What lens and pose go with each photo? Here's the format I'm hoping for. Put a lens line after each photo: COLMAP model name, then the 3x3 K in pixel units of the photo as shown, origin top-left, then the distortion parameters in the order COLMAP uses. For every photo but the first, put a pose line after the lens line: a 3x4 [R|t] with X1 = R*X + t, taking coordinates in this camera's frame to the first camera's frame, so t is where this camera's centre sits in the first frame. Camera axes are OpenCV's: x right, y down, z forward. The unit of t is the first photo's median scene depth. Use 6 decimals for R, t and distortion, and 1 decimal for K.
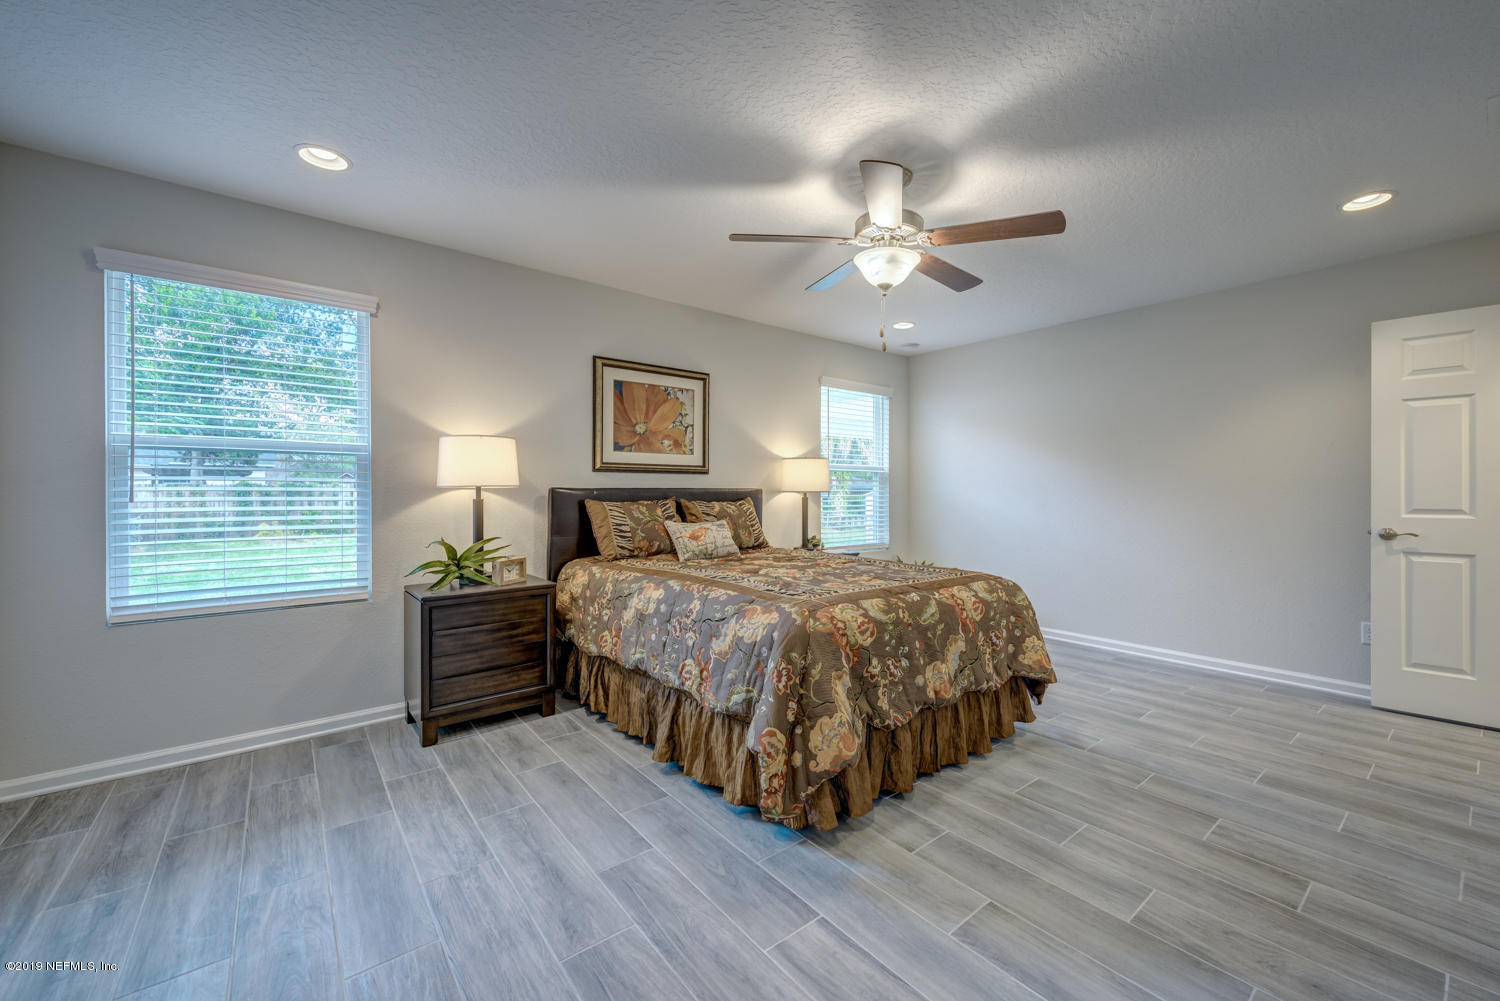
lens RADIAL K [[589.8, 0, 760.2], [0, 589.8, 492.4], [0, 0, 1]] dist [0.015452, -0.003983]
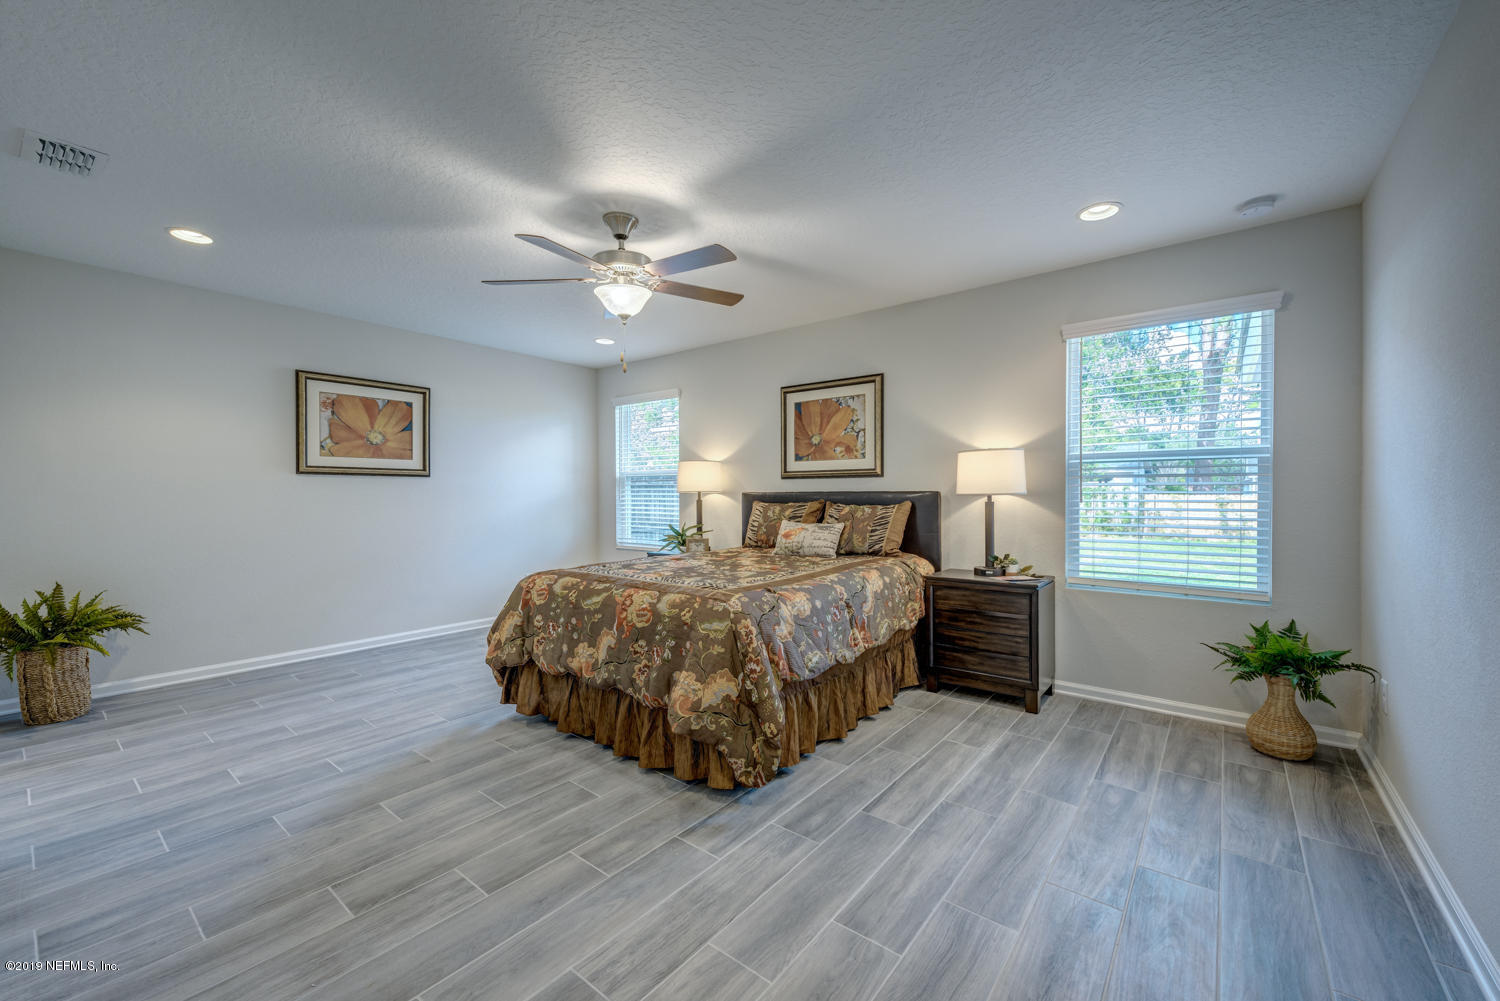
lens RADIAL K [[589.8, 0, 757.0], [0, 589.8, 501.5], [0, 0, 1]] dist [0.015452, -0.003983]
pose [[0.225419, 0.009188, -0.974219, 0.899123], [-0.001575, 0.999958, 0.009067, 0.000911], [0.974261, -0.000509, 0.225423, 0.642882]]
